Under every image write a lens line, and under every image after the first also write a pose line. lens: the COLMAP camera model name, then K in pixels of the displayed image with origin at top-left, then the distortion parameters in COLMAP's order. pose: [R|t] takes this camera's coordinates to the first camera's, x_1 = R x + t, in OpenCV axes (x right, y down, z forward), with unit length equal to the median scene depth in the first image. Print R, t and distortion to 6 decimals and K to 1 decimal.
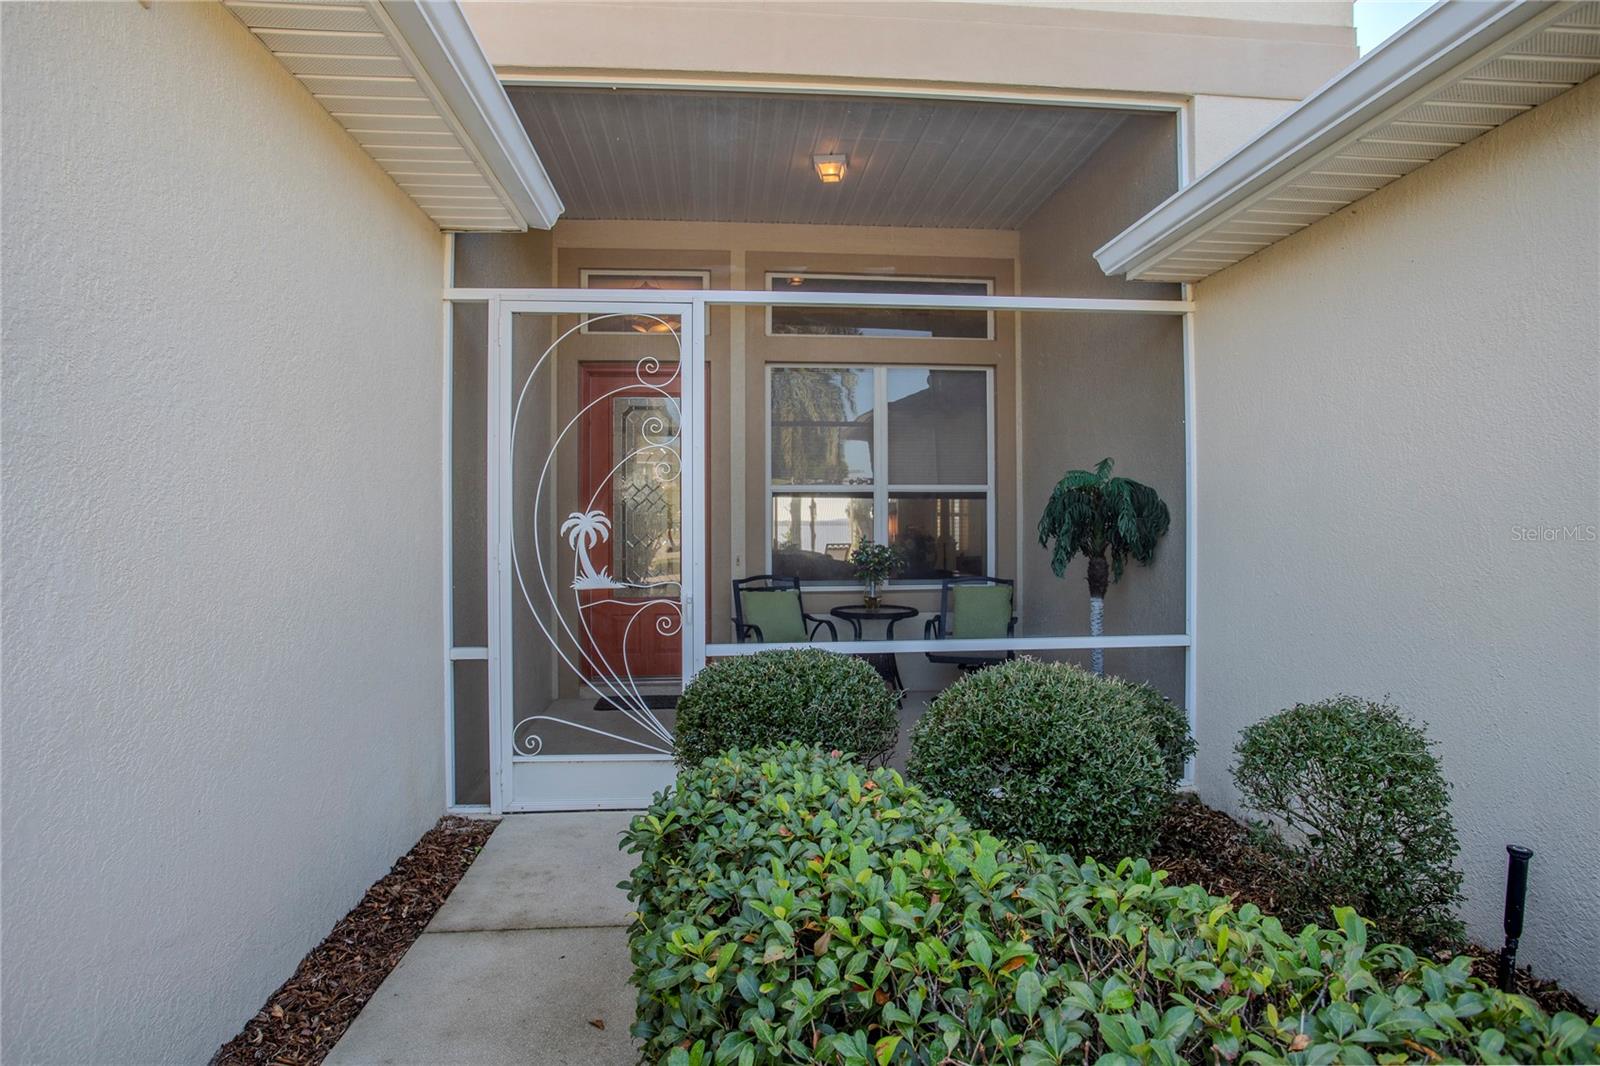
lens RADIAL K [[902.9, 0, 834.6], [0, 902.9, 537.5], [0, 0, 1]] dist [-0.027611, 0.001025]
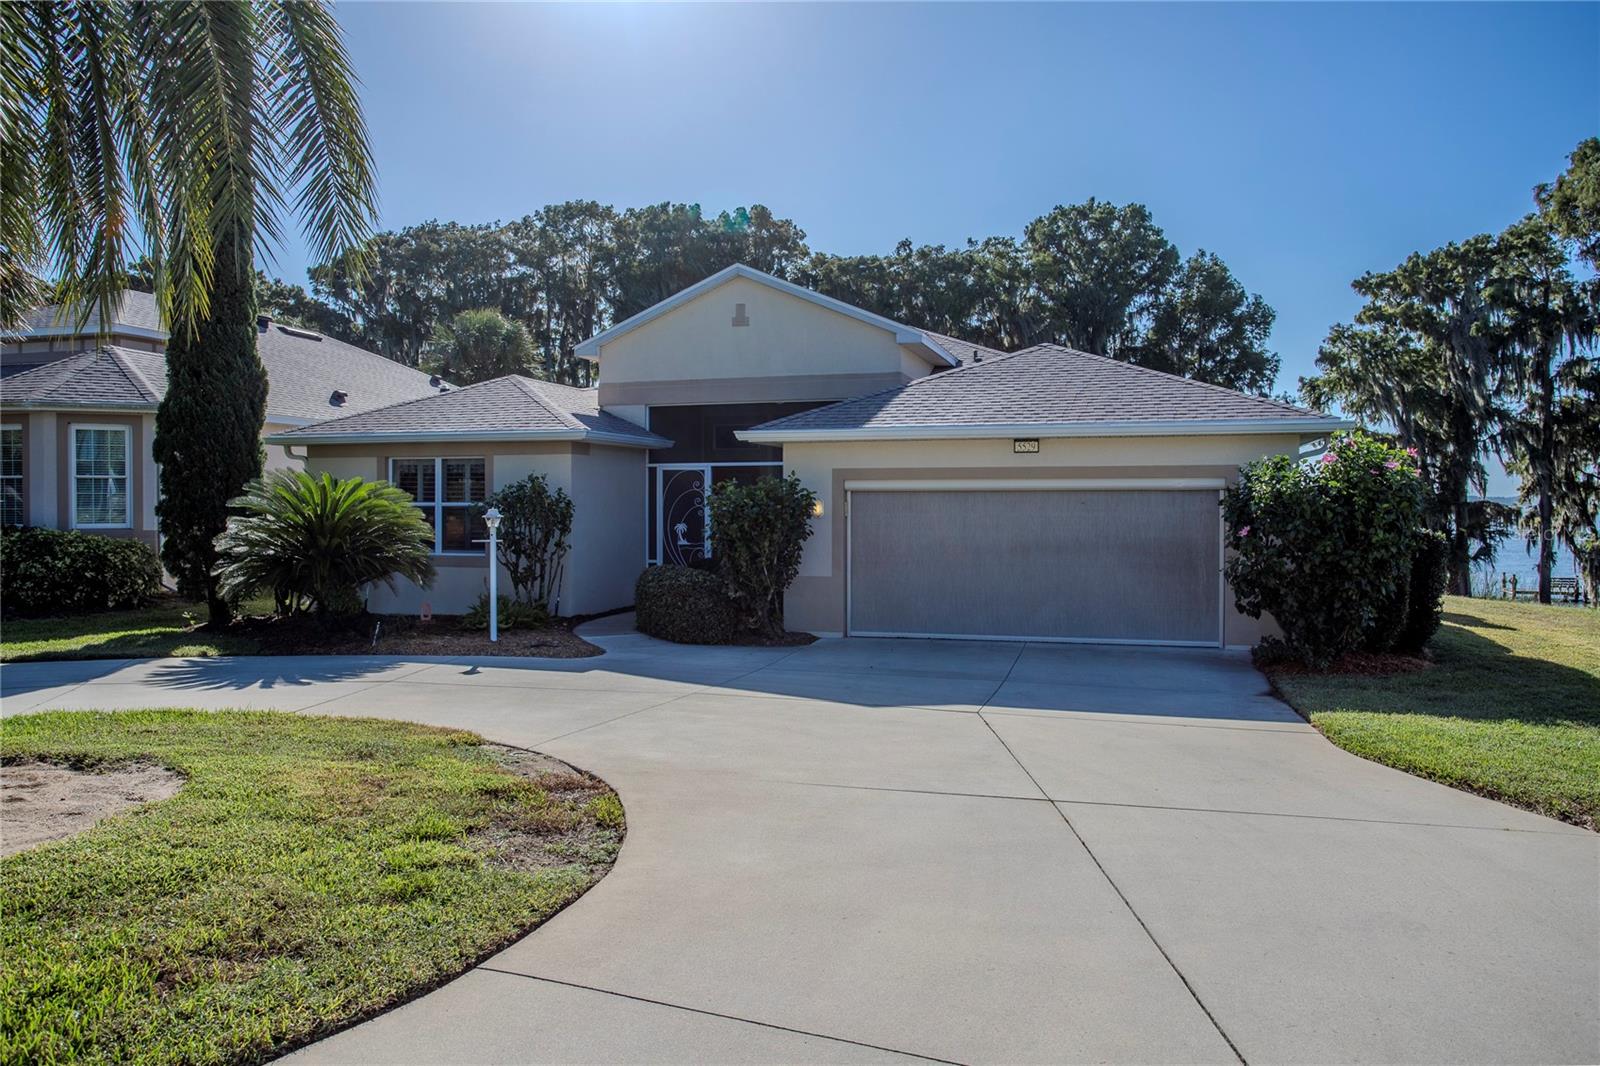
lens RADIAL K [[1158.4, 0, 800.0], [0, 1158.4, 533.0], [0, 0, 1]] dist [-0.000776, 0.002345]
pose [[0.924567, 0.015973, -0.380685, 1.849891], [-0.010609, 0.999813, 0.016183, -0.066397], [0.380872, -0.010924, 0.924563, -2.988504]]
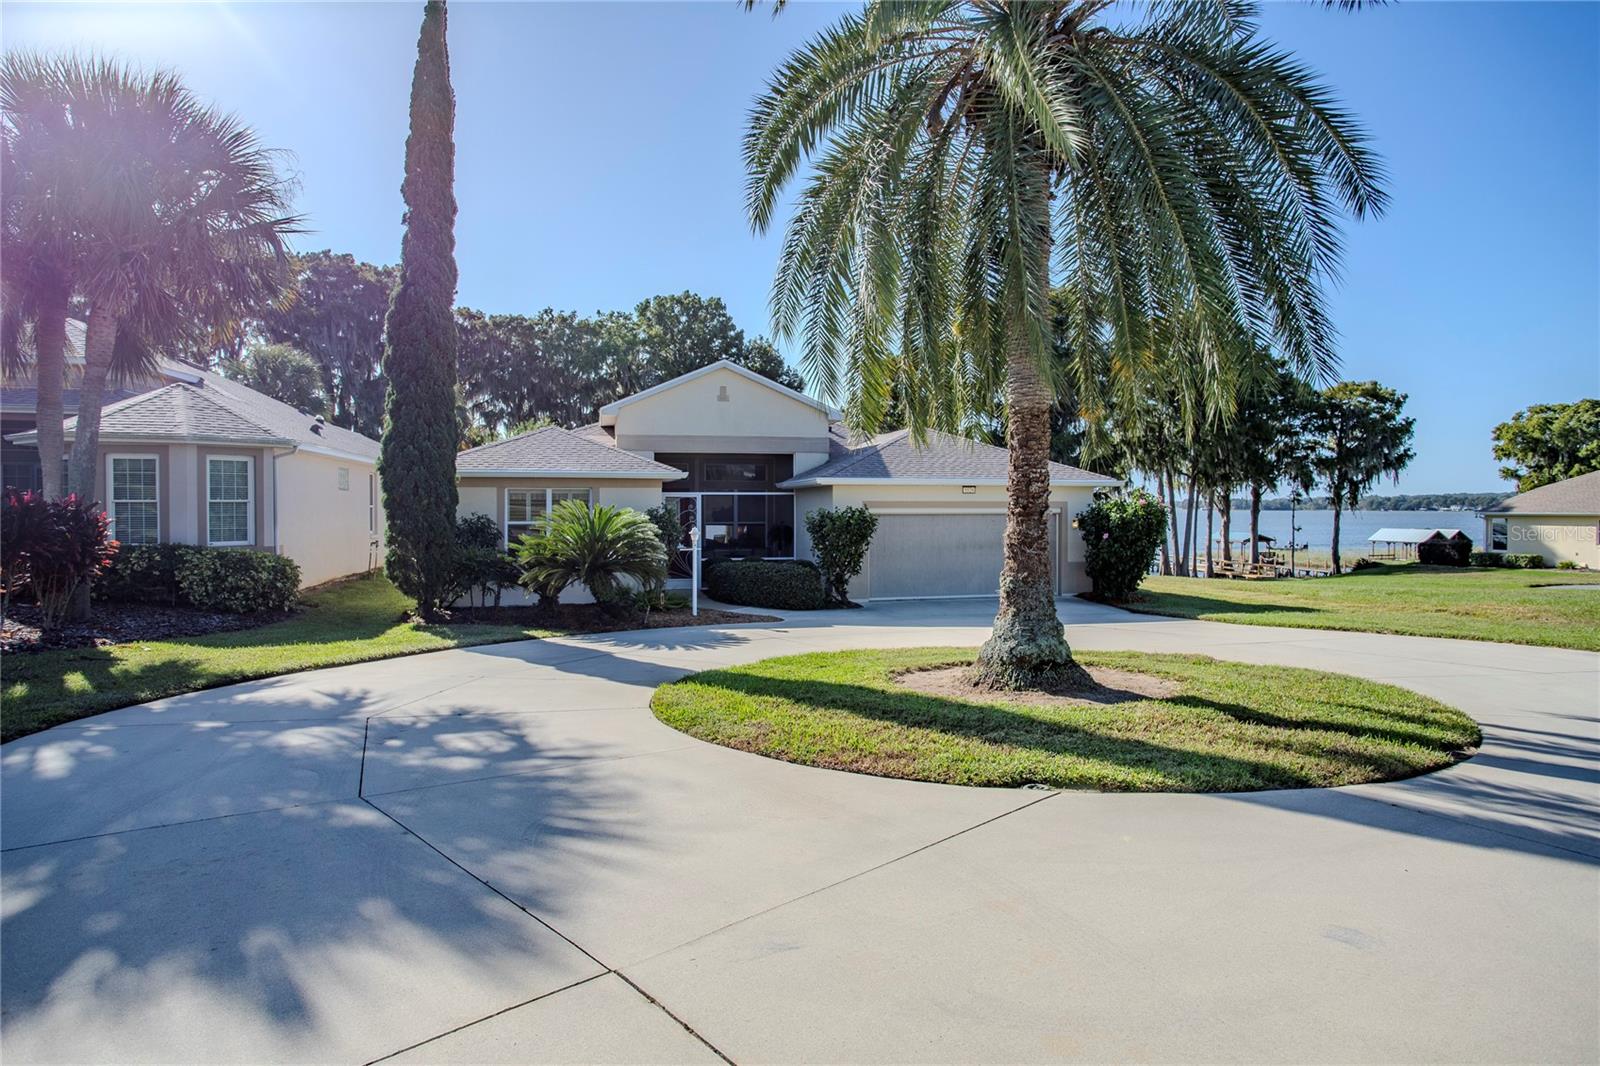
lens RADIAL K [[902.9, 0, 834.6], [0, 902.9, 537.5], [0, 0, 1]] dist [-0.027611, 0.001025]
pose [[0.988372, 0.002392, 0.152037, -0.167974], [-0.005722, 0.999753, 0.021468, -0.116818], [-0.151948, -0.022088, 0.988142, -4.154784]]
